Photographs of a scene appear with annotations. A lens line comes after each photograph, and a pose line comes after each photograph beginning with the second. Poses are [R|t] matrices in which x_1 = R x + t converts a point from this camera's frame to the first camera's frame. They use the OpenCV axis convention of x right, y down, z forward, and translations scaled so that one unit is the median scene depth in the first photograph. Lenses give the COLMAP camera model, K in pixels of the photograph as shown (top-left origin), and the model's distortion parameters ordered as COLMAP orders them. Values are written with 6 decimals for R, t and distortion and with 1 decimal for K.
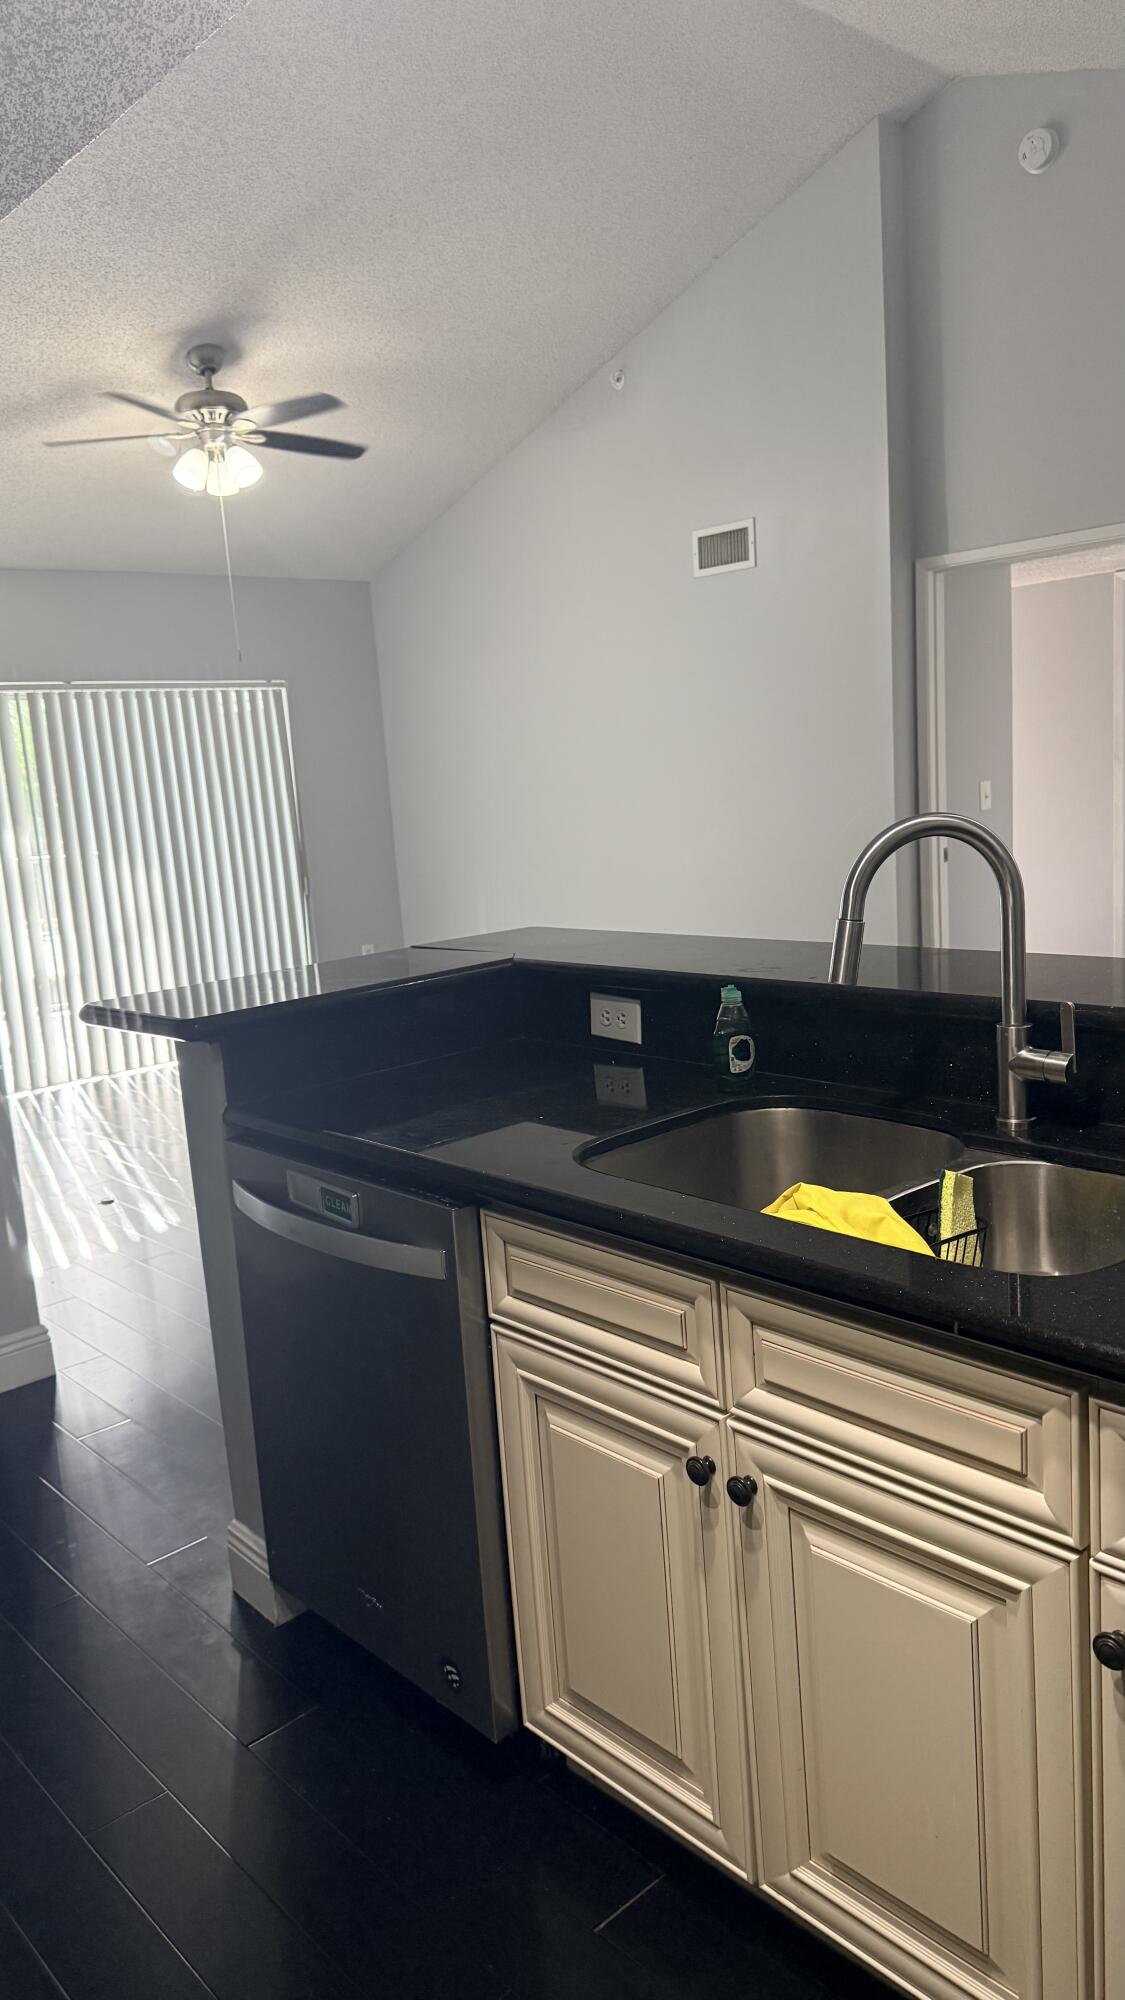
lens RADIAL K [[1408.5, 0, 561.8], [0, 1408.5, 1035.2], [0, 0, 1]] dist [0.076859, -0.098729]
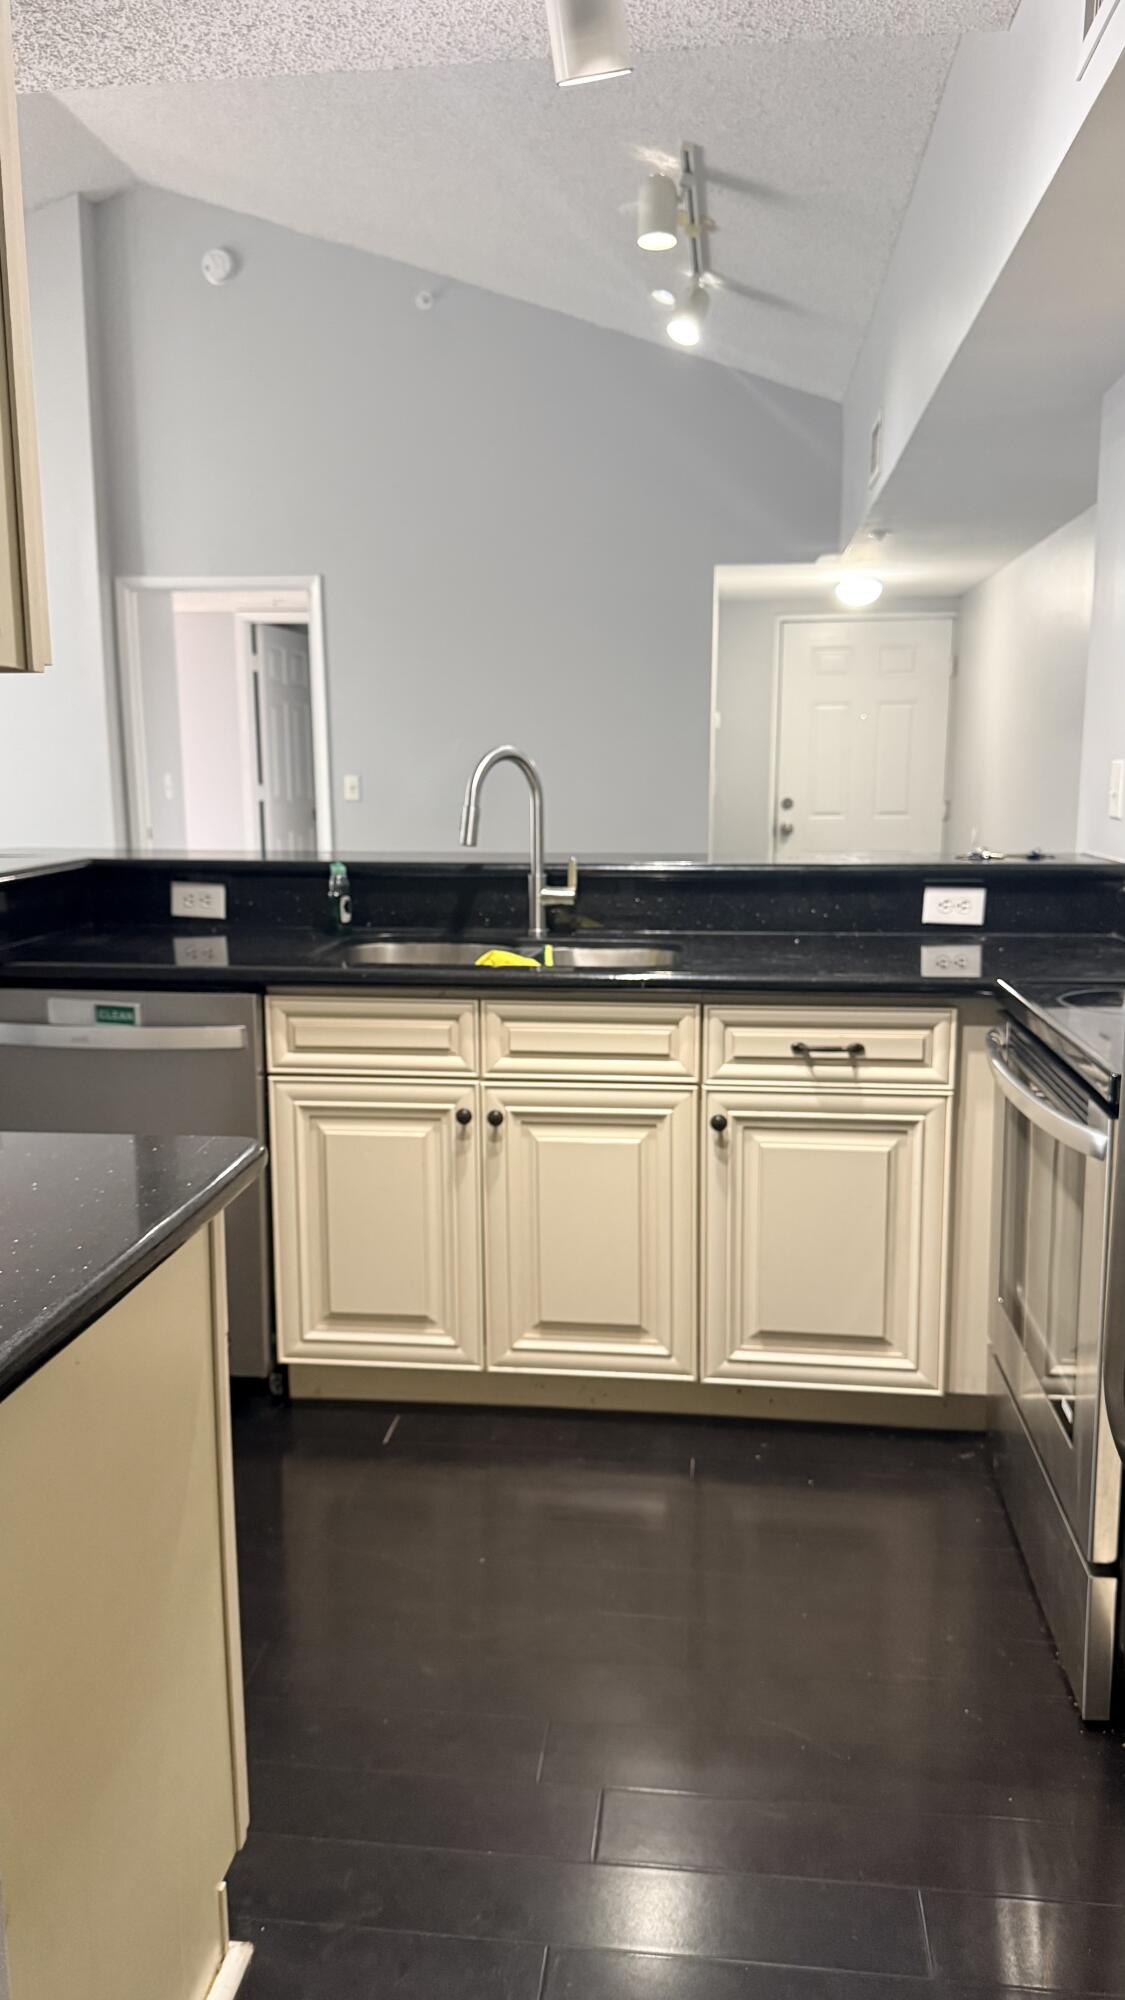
lens RADIAL K [[1408.5, 0, 561.8], [0, 1408.5, 1035.2], [0, 0, 1]] dist [0.076859, -0.098729]
pose [[0.757237, -0.059822, 0.650395, -0.790808], [0.072871, 0.997318, 0.006889, 0.178054], [-0.649062, 0.042178, 0.759565, -0.321520]]
